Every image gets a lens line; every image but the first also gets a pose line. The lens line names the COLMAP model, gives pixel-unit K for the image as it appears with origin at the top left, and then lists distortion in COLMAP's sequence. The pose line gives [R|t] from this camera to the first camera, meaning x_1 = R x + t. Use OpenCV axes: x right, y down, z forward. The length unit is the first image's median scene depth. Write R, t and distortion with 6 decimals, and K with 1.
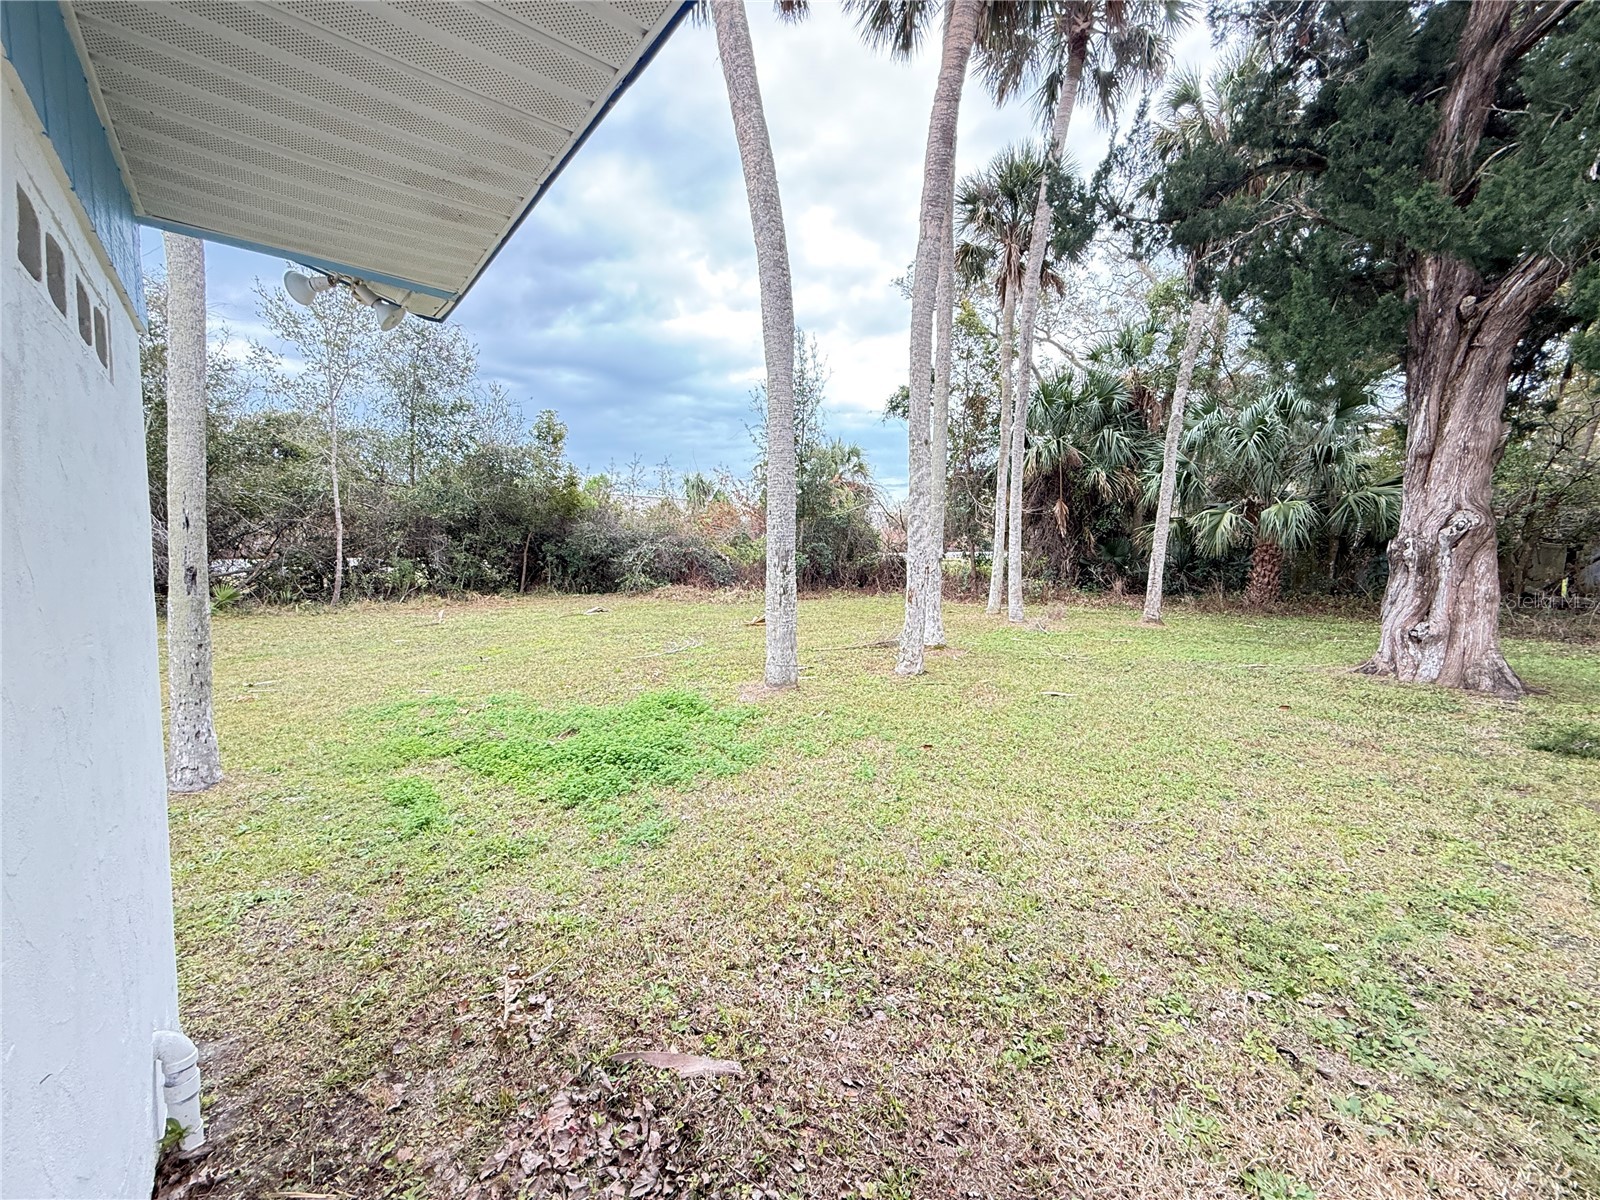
lens RADIAL K [[636.5, 0, 795.0], [0, 636.5, 598.9], [0, 0, 1]] dist [0.000953, 0.000012]
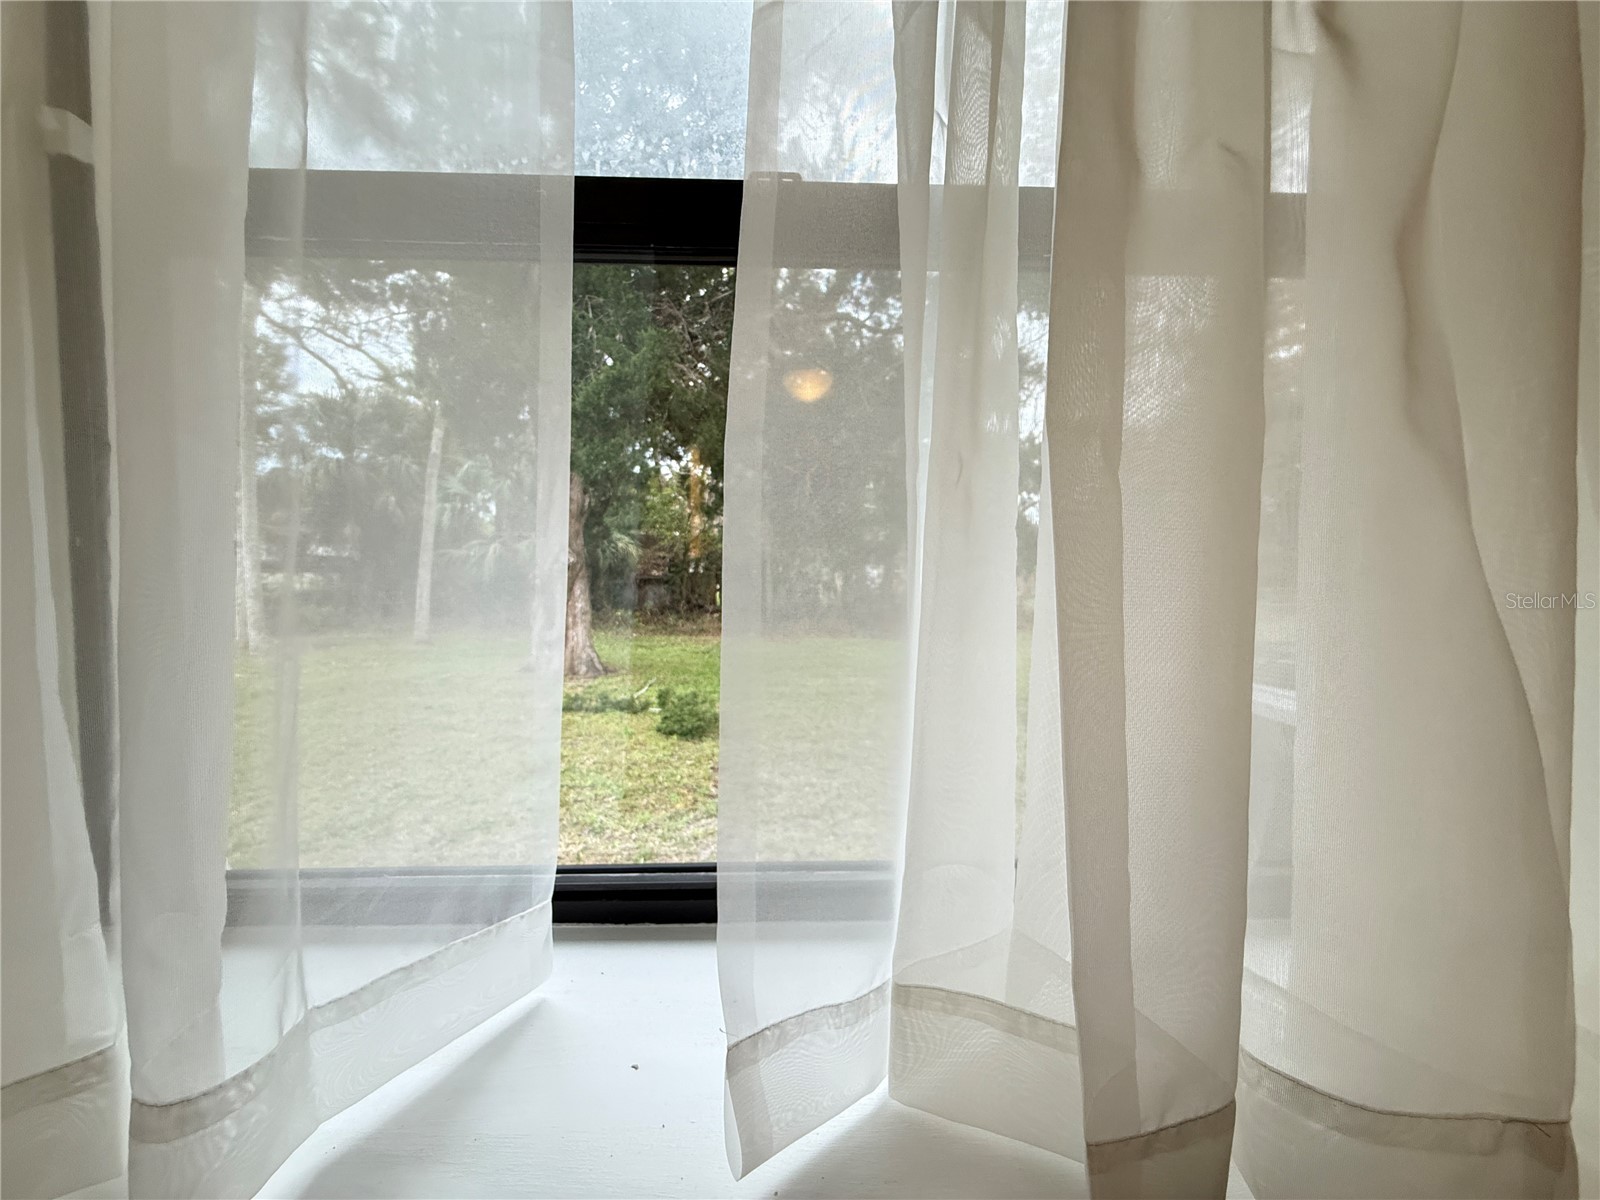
lens RADIAL K [[636.5, 0, 803.9], [0, 636.5, 601.4], [0, 0, 1]] dist [0.000953, 0.000012]
pose [[0.619500, -0.031280, 0.784373, 0.224719], [0.053027, 0.998591, -0.002059, 0.004147], [-0.783203, 0.042869, 0.620286, -0.295433]]
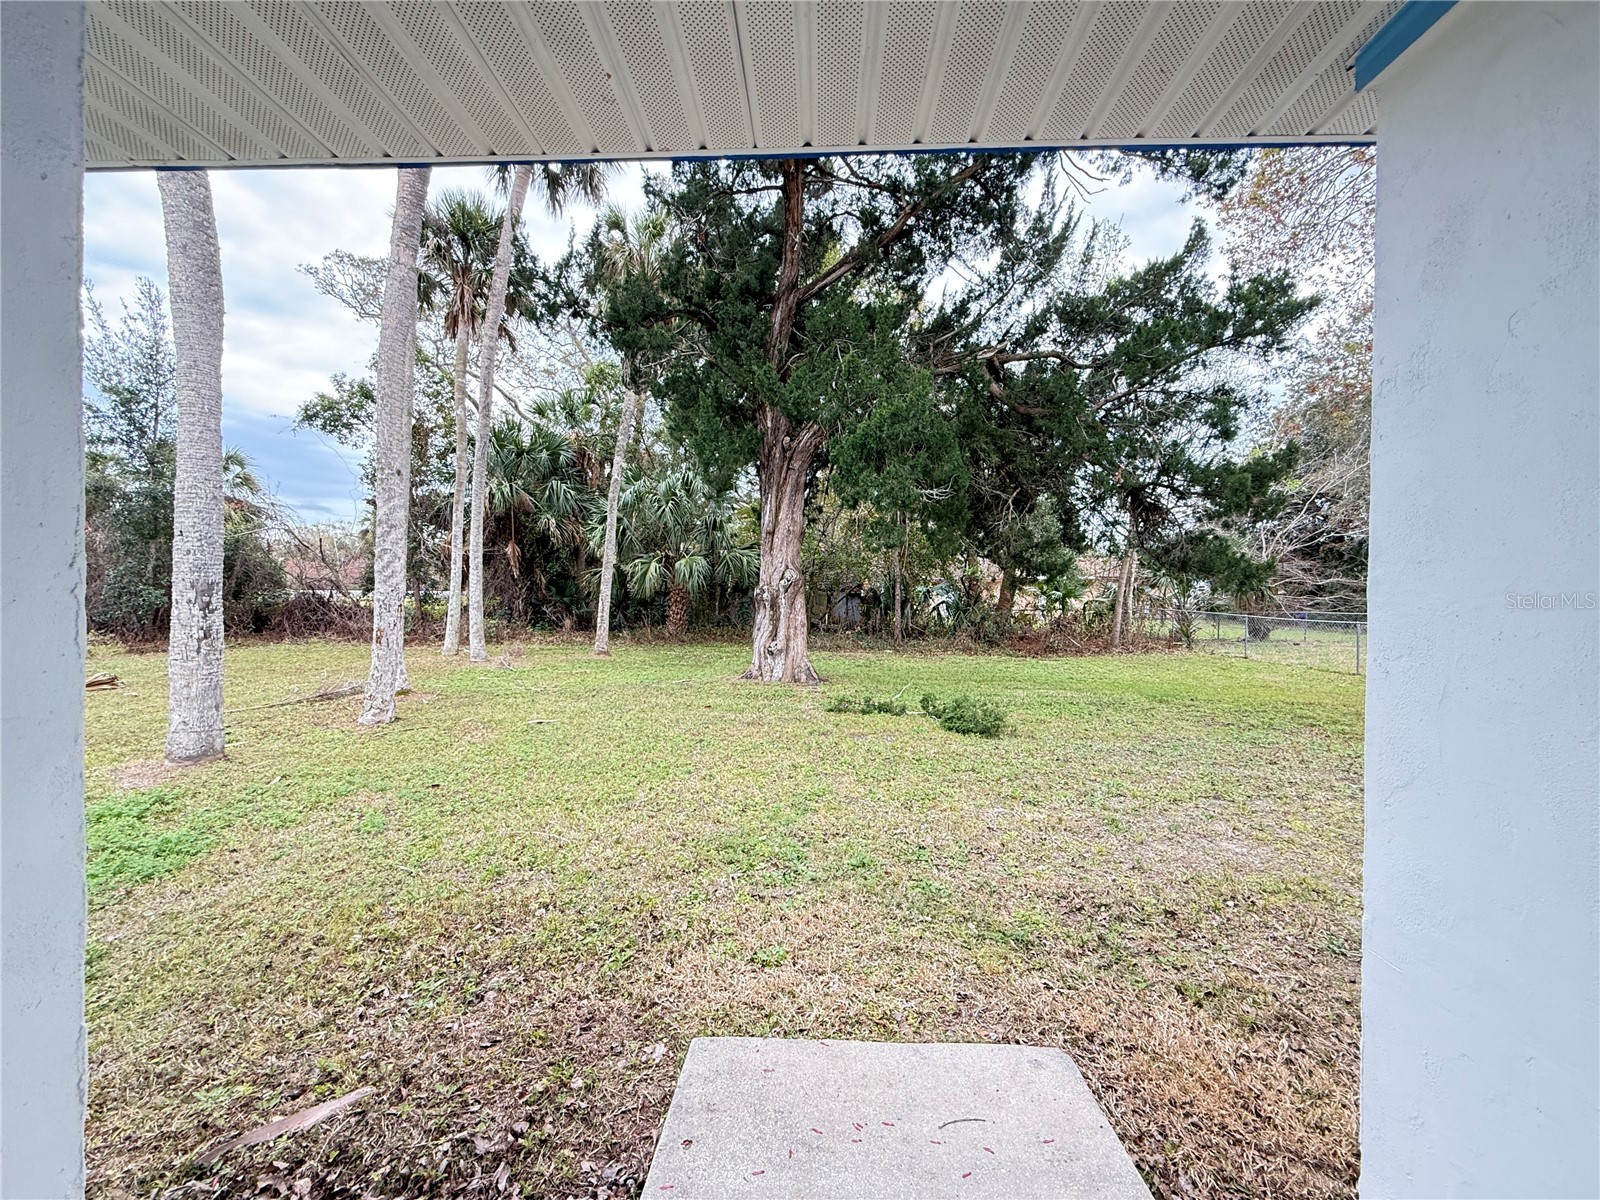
lens RADIAL K [[636.5, 0, 795.3], [0, 636.5, 600.3], [0, 0, 1]] dist [0.000953, 0.000012]
pose [[0.670855, 0.006719, 0.741558, -0.102937], [0.039382, 0.998225, -0.044671, 0.008270], [-0.740542, 0.059172, 0.669400, -0.058645]]
